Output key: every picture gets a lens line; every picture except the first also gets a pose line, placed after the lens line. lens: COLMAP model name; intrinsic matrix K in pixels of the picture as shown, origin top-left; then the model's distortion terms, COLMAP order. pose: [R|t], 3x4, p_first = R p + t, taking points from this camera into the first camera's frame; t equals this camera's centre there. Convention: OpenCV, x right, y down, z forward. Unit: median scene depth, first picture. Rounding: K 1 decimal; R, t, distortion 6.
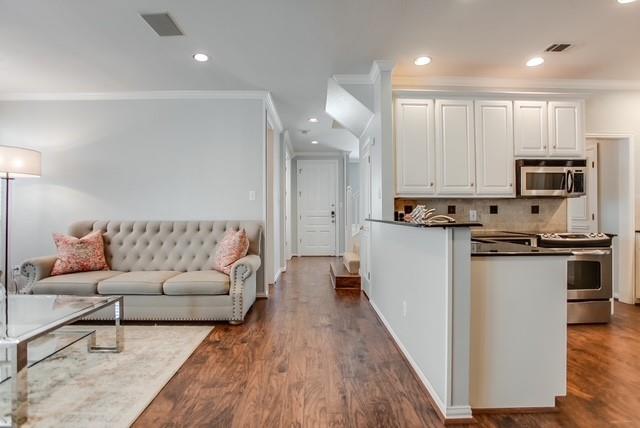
lens RADIAL K [[315.4, 0, 315.5], [0, 315.4, 212.1], [0, 0, 1]] dist [-0.056851, 0.020922]
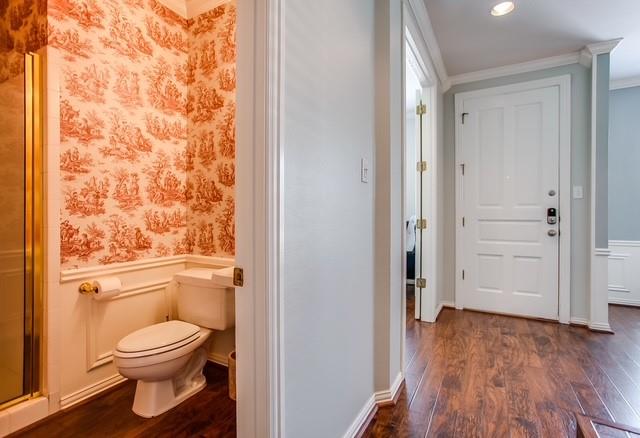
lens RADIAL K [[312.9, 0, 323.0], [0, 312.9, 216.9], [0, 0, 1]] dist [-0.015528, 0.009881]
pose [[0.871441, 0.009515, -0.490408, -0.009536], [-0.002925, 0.999895, 0.014203, 0.008754], [0.490492, -0.010943, 0.871377, 1.256402]]
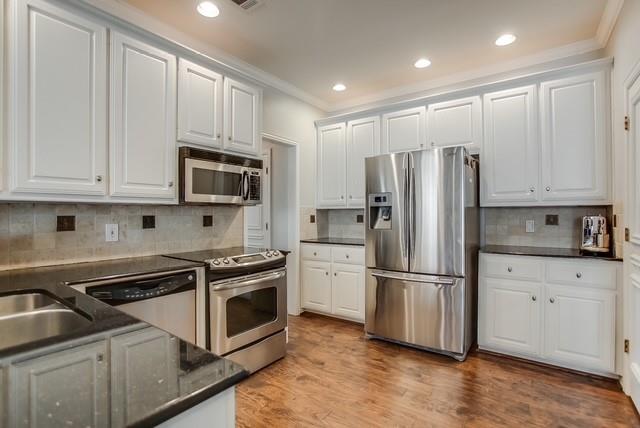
lens RADIAL K [[315.4, 0, 321.5], [0, 315.4, 215.0], [0, 0, 1]] dist [-0.056851, 0.020922]
pose [[0.603441, 0.001697, 0.797406, 0.302649], [-0.003518, 0.999994, 0.000534, -0.025912], [-0.797400, -0.003127, 0.603443, 0.356390]]
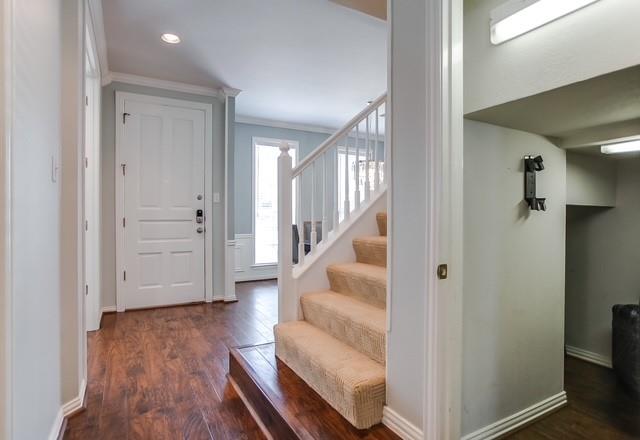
lens RADIAL K [[350.8, 0, 315.5], [0, 350.8, 216.1], [0, 0, 1]] dist [-0.031082, -0.000385]
pose [[0.883260, 0.004590, 0.468861, -0.094458], [-0.007677, 0.999960, 0.004672, 0.007129], [-0.468820, -0.007726, 0.883260, 1.082754]]
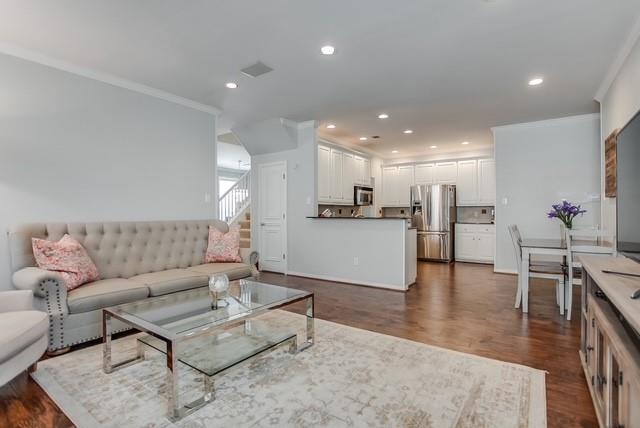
lens RADIAL K [[315.4, 0, 331.1], [0, 315.4, 213.5], [0, 0, 1]] dist [-0.056851, 0.020922]
pose [[0.573880, 0.001120, 0.818939, -1.050754], [-0.004417, 0.999989, 0.001728, 0.000600], [-0.818928, -0.004608, 0.573878, -0.016638]]
